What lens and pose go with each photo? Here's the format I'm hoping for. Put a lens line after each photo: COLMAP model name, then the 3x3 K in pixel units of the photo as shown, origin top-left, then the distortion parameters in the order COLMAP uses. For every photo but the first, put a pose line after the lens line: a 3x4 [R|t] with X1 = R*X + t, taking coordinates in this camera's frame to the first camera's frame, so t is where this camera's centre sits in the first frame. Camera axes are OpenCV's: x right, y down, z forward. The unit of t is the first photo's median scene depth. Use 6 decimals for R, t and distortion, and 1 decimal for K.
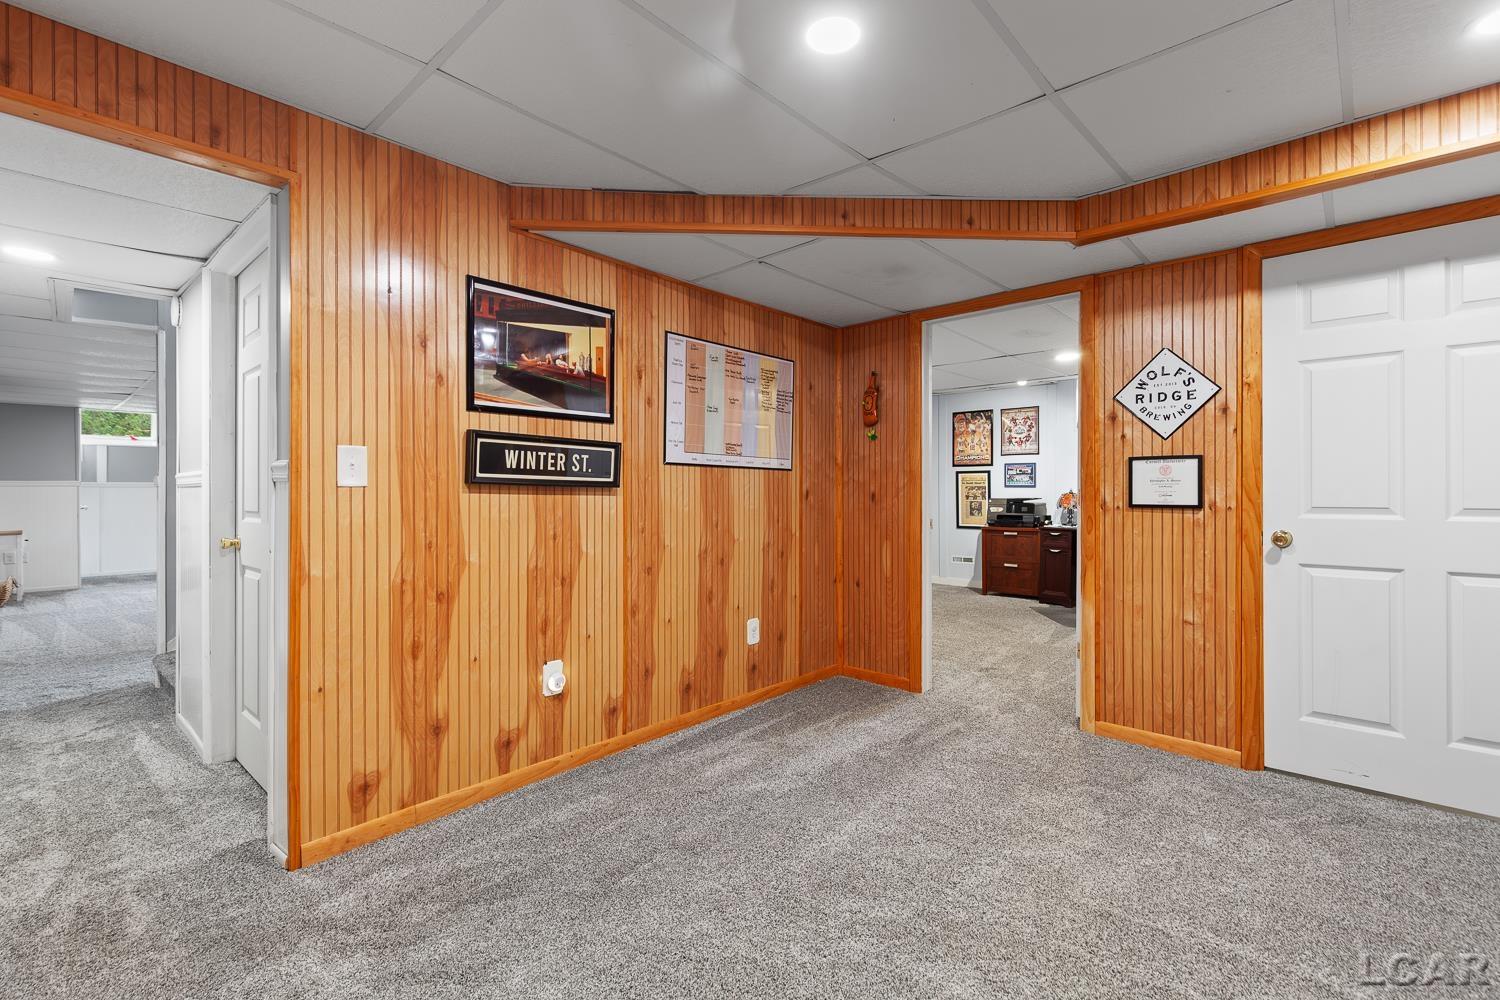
lens RADIAL K [[672.6, 0, 750.0], [0, 672.6, 500.0], [0, 0, 1]] dist [-0.000688, -0.000552]
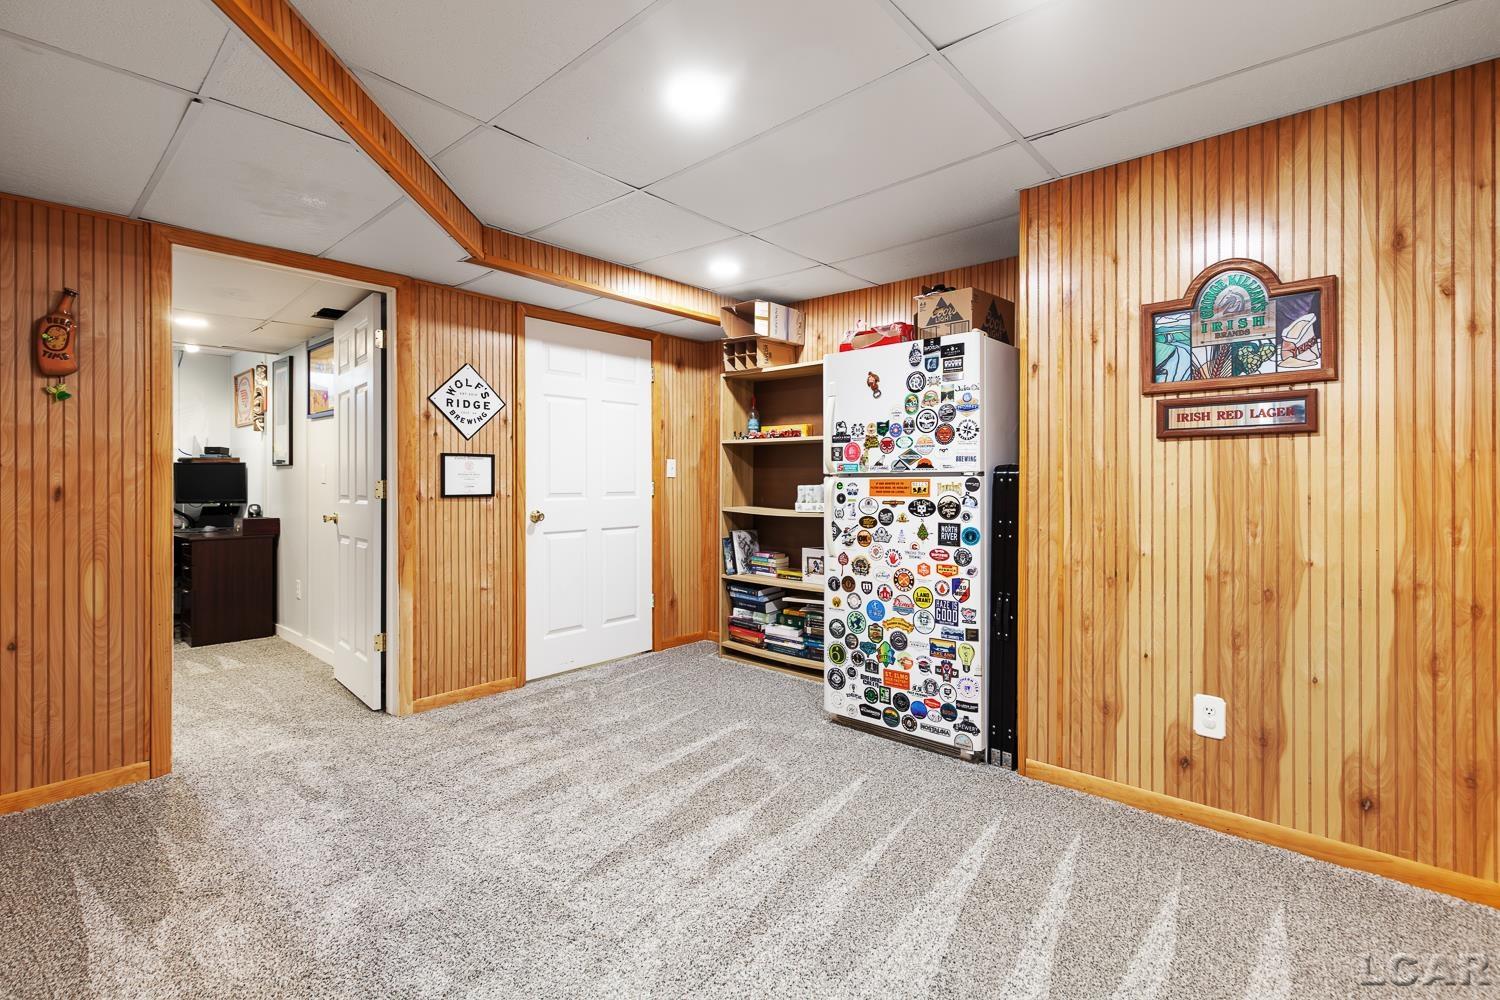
lens RADIAL K [[681.1, 0, 750.0], [0, 681.1, 485.8], [0, 0, 1]] dist [0.011959, 0.000410]
pose [[-0.015146, -0.004102, 0.999877, -0.599187], [0.018532, 0.999819, 0.004383, -0.004085], [-0.999714, 0.018596, -0.015067, 0.511948]]
